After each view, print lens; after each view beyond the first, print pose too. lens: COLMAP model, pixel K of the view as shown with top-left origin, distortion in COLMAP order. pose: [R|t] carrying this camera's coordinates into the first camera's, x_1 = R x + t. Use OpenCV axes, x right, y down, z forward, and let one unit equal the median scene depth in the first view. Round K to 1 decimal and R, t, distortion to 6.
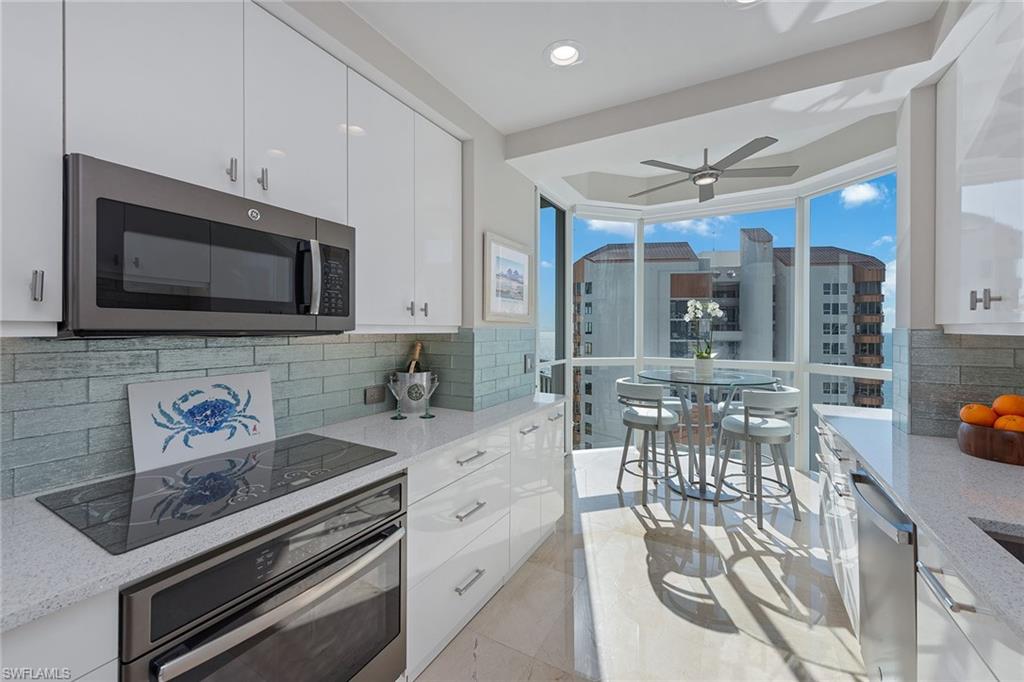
lens RADIAL K [[402.9, 0, 507.0], [0, 402.9, 331.3], [0, 0, 1]] dist [0.000059, -0.000015]
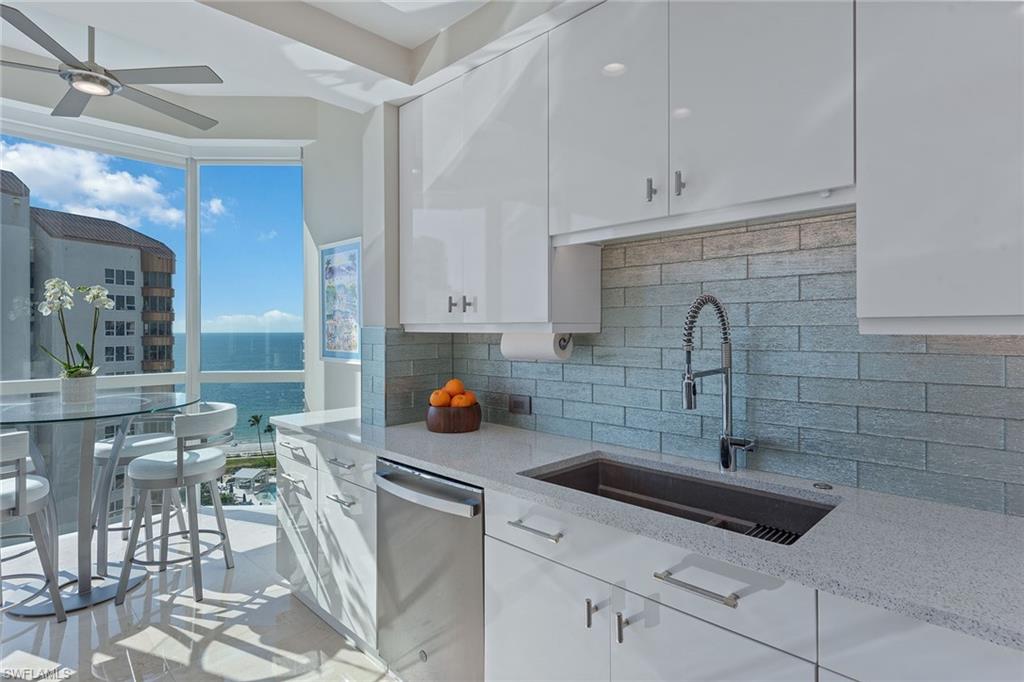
lens RADIAL K [[539.1, 0, 507.9], [0, 539.1, 331.8], [0, 0, 1]] dist [0.013900, -0.001437]
pose [[0.253064, -0.006300, 0.967429, -0.170386], [0.006209, 0.999969, 0.004888, -0.000144], [-0.967430, 0.004770, 0.253095, 0.192327]]
